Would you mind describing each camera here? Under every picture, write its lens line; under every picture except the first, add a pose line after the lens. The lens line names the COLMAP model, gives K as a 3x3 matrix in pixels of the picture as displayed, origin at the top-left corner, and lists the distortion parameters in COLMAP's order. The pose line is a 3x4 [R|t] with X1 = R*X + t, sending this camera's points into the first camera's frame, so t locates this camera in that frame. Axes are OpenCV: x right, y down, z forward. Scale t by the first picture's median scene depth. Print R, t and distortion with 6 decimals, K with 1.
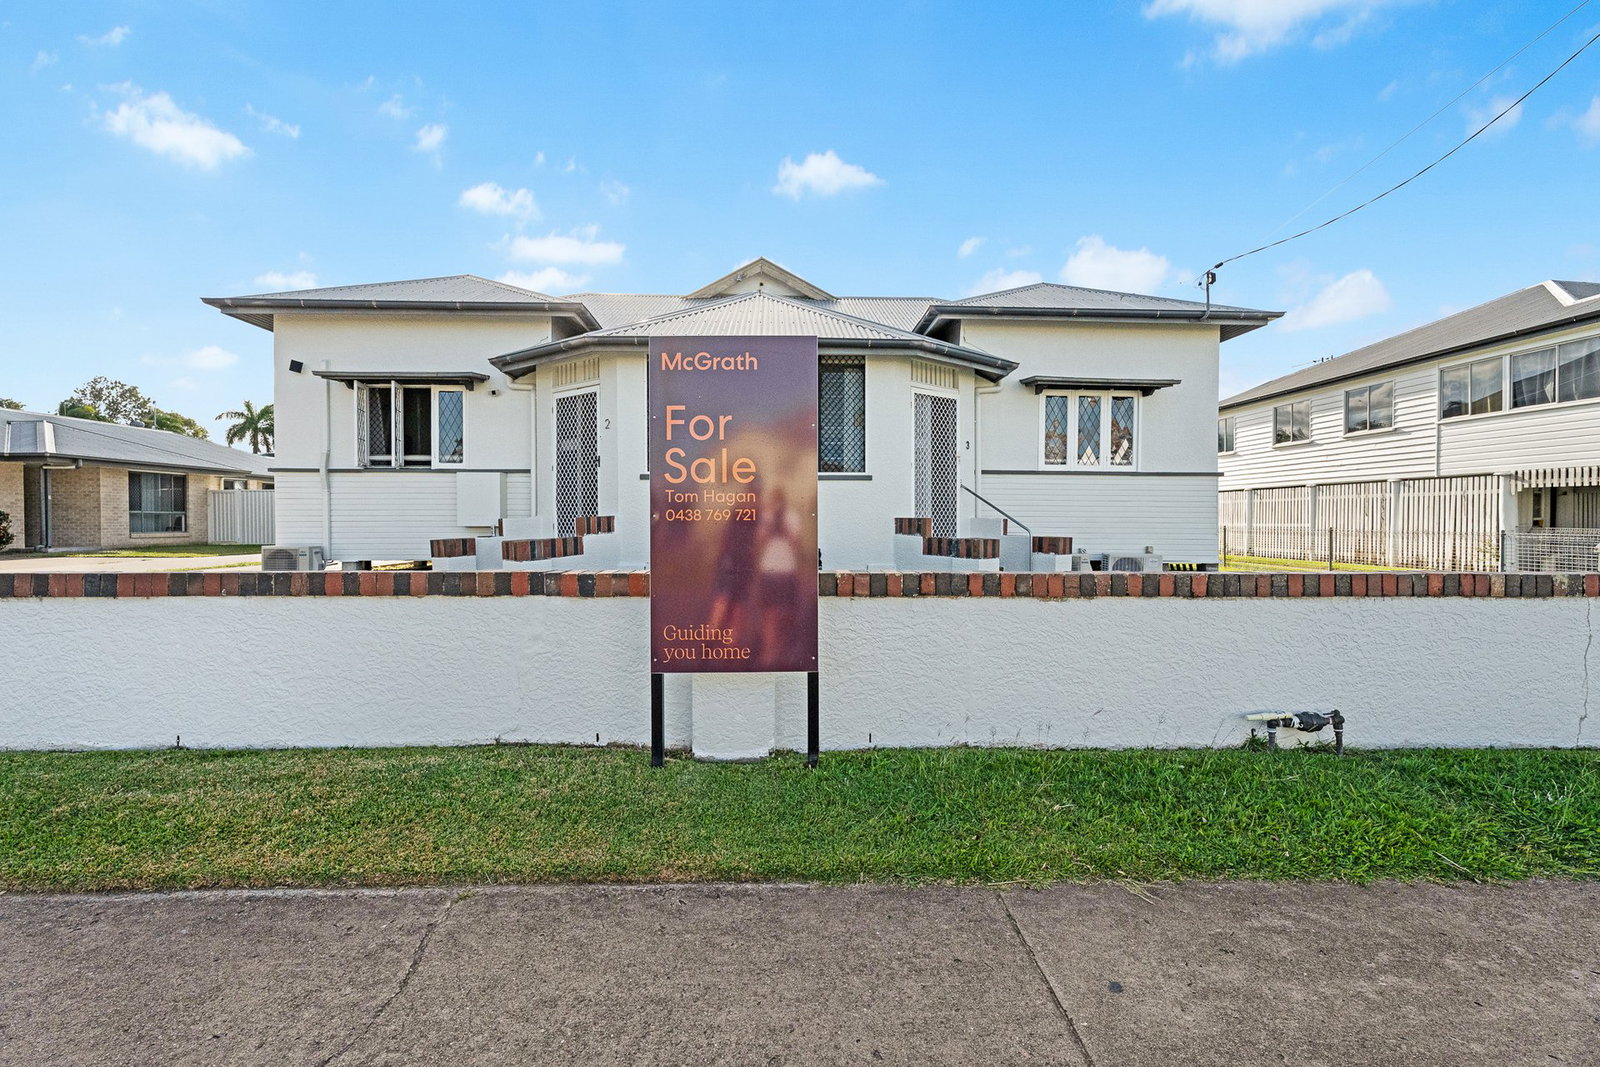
lens RADIAL K [[722.7, 0, 800.0], [0, 722.7, 533.5], [0, 0, 1]] dist [0.000955, 0.000155]
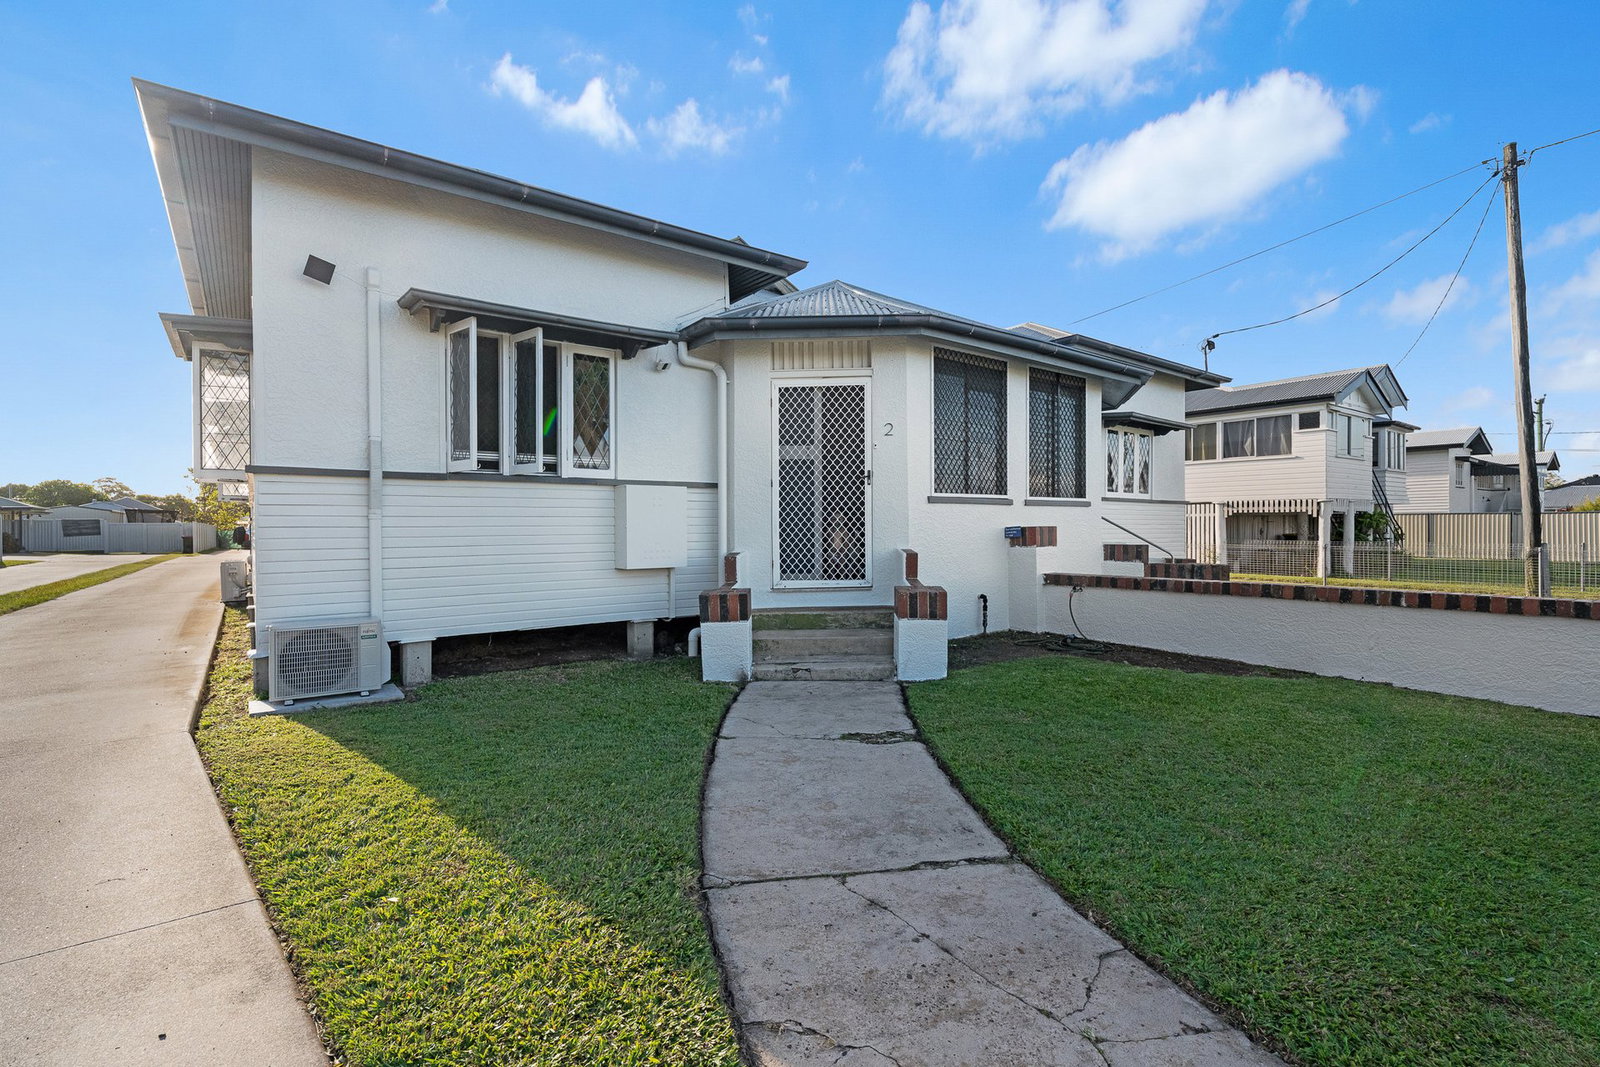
lens RADIAL K [[722.7, 0, 800.0], [0, 722.7, 533.5], [0, 0, 1]] dist [0.000955, 0.000155]
pose [[0.824118, -0.010292, 0.566325, -0.688166], [0.017950, 0.999807, -0.007950, -0.032318], [-0.566134, 0.016717, 0.824143, 0.370847]]
